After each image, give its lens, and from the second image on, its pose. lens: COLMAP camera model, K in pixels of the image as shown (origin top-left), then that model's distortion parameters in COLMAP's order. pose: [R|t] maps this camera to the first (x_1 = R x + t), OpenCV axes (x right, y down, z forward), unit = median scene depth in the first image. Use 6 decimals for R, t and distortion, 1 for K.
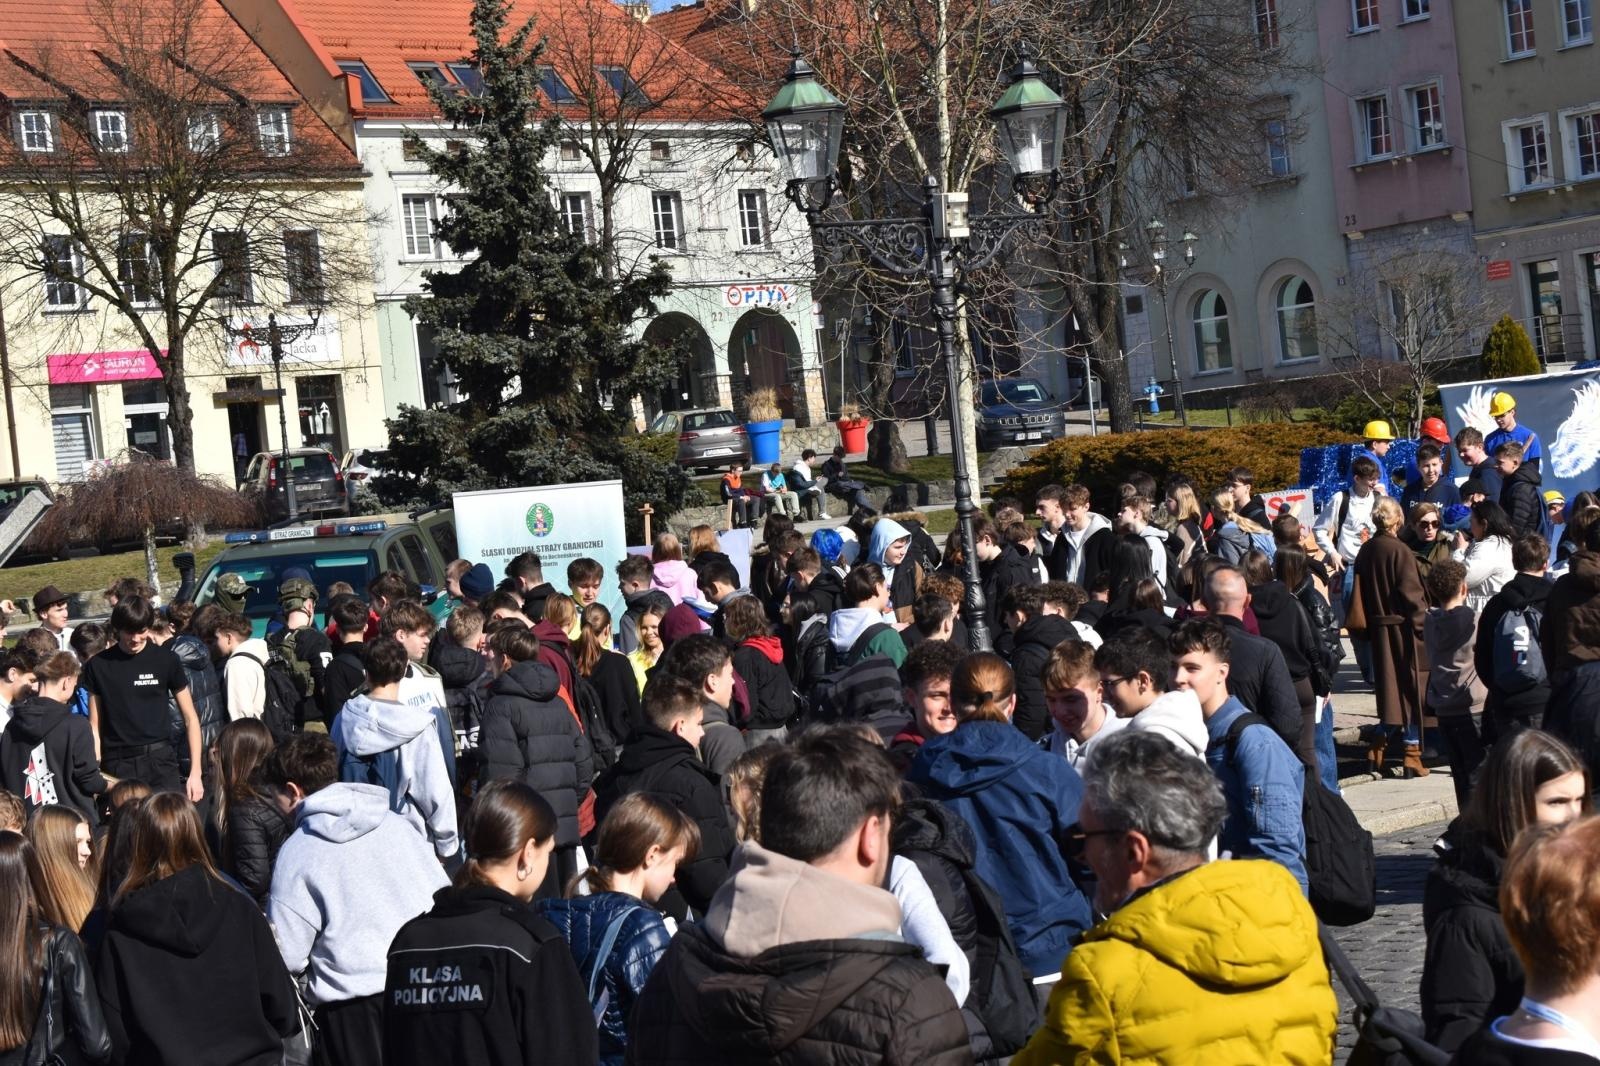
lens RADIAL K [[3199.4, 0, 791.1], [0, 3199.4, 517.5], [0, 0, 1]] dist [-0.020339, 0.000000]
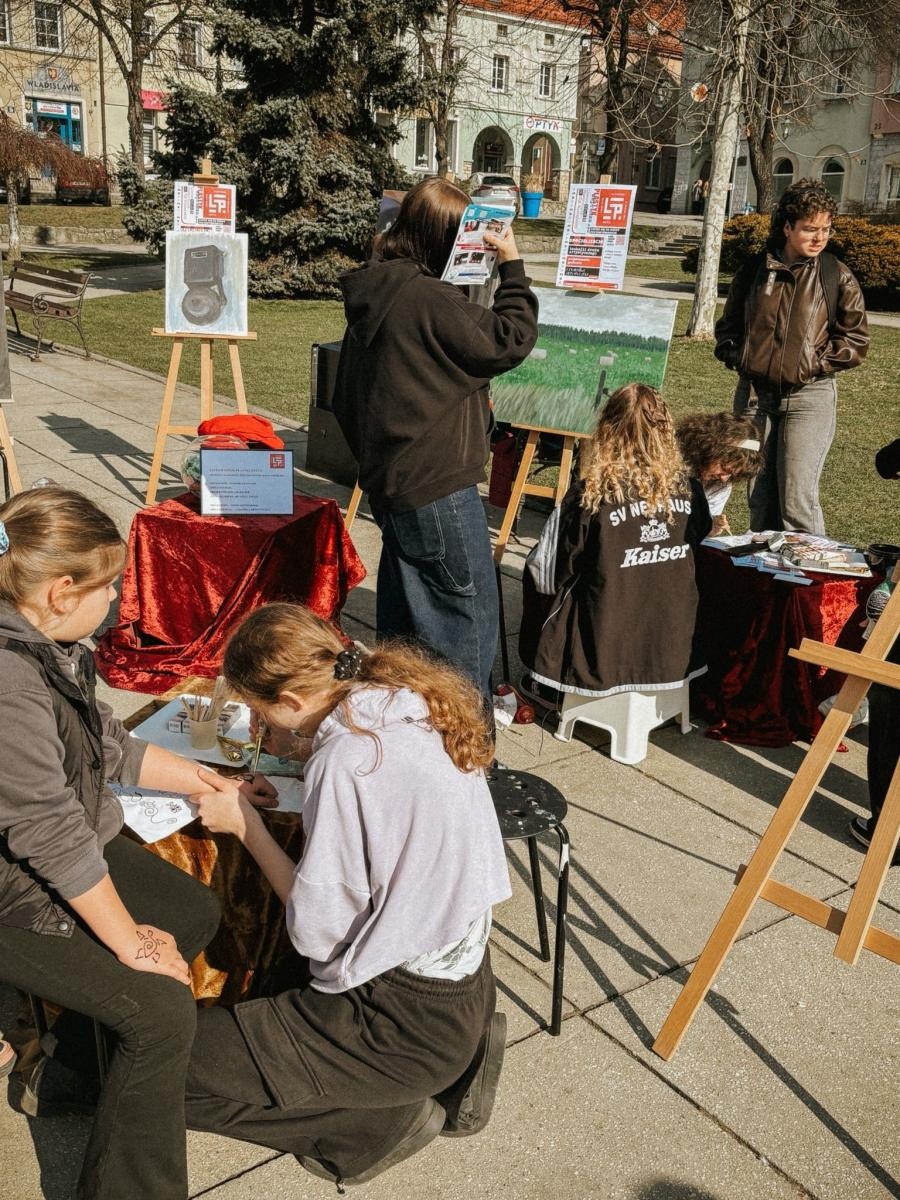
lens RADIAL K [[1397.8, 0, 451.2], [0, 1397.8, 600.0], [0, 0, 1]] dist [0.025291, 0.000000]
pose [[0.987221, 0.157087, -0.026783, 0.002383], [-0.145651, 0.957678, 0.248271, 0.000216], [0.064650, -0.241198, 0.968320, 0.158830]]
